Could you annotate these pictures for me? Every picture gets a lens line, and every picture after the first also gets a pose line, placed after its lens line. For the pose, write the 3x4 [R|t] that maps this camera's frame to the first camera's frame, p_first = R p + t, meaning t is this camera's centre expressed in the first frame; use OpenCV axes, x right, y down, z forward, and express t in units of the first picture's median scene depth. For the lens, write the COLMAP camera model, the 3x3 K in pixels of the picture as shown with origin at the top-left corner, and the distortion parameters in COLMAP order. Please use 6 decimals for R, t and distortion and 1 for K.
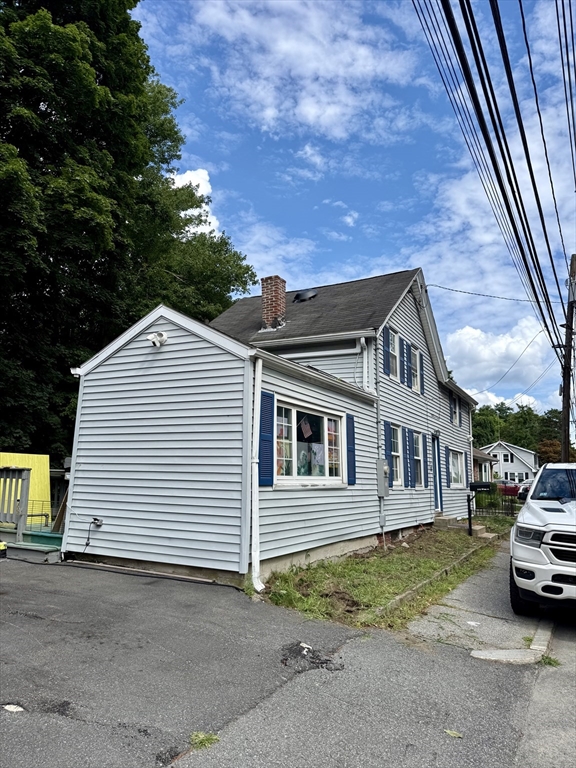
lens RADIAL K [[574.4, 0, 285.5], [0, 574.4, 395.7], [0, 0, 1]] dist [-0.006383, -0.009940]
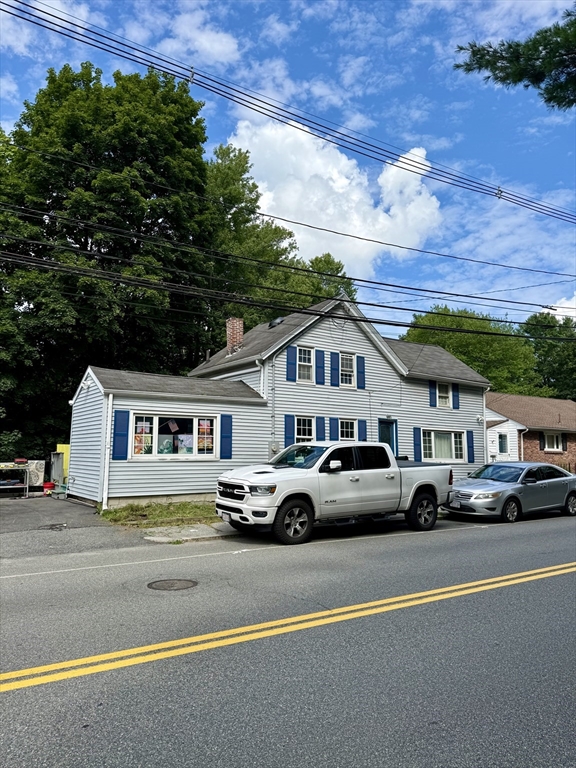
lens RADIAL K [[573.4, 0, 288.0], [0, 573.4, 384.0], [0, 0, 1]] dist [-0.005816, -0.003593]
pose [[0.879280, -0.071621, -0.470891, 0.792463], [0.081680, 0.996658, 0.000931, -0.029852], [0.469250, -0.039281, 0.882191, -0.241110]]
